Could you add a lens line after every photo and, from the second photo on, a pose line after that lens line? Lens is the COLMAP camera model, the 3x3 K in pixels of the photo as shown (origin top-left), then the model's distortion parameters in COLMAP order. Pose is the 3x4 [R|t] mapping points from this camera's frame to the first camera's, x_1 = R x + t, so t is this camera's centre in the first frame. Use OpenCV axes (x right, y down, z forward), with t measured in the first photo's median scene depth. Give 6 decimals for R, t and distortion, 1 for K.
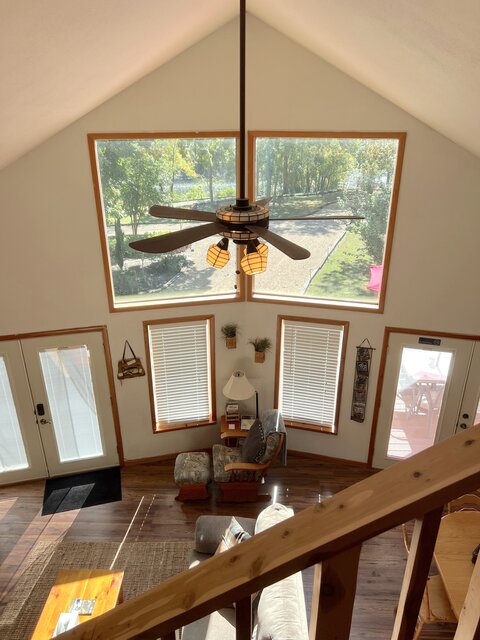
lens RADIAL K [[475.6, 0, 240.0], [0, 475.6, 320.0], [0, 0, 1]] dist [0.050645, -0.071719]
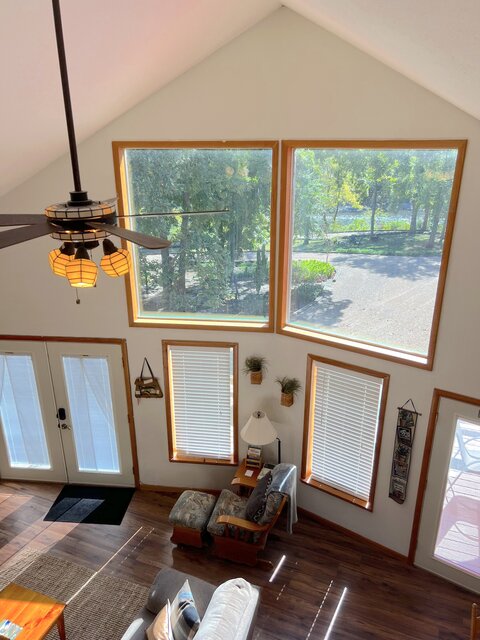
lens RADIAL K [[475.6, 0, 240.0], [0, 475.6, 320.0], [0, 0, 1]] dist [0.050645, -0.071719]
pose [[0.940727, 0.118945, -0.317624, 0.226665], [-0.137995, 0.989700, -0.038084, -0.020935], [0.309823, 0.079657, 0.947452, 0.145966]]
